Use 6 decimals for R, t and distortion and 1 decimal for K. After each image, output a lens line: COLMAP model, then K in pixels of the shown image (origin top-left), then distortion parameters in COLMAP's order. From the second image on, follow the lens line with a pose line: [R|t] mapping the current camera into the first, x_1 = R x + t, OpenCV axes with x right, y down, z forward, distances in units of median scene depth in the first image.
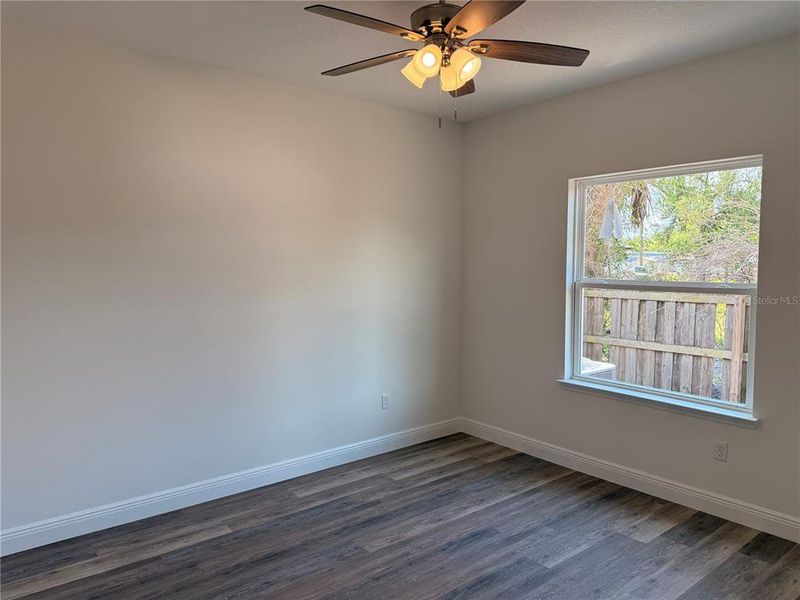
lens RADIAL K [[560.8, 0, 400.7], [0, 560.8, 297.6], [0, 0, 1]] dist [0.064863, -0.077045]
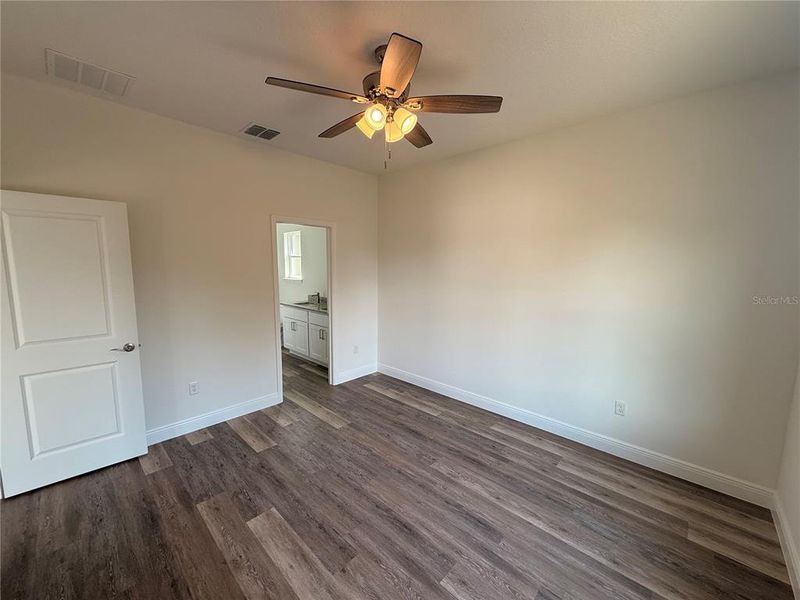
lens RADIAL K [[328.3, 0, 400.6], [0, 328.3, 298.0], [0, 0, 1]] dist [0.009231, -0.000256]
pose [[0.137591, 0.104922, -0.984916, 0.603446], [-0.083694, 0.992049, 0.093990, -0.034395], [0.986947, 0.069499, 0.145278, 0.663487]]
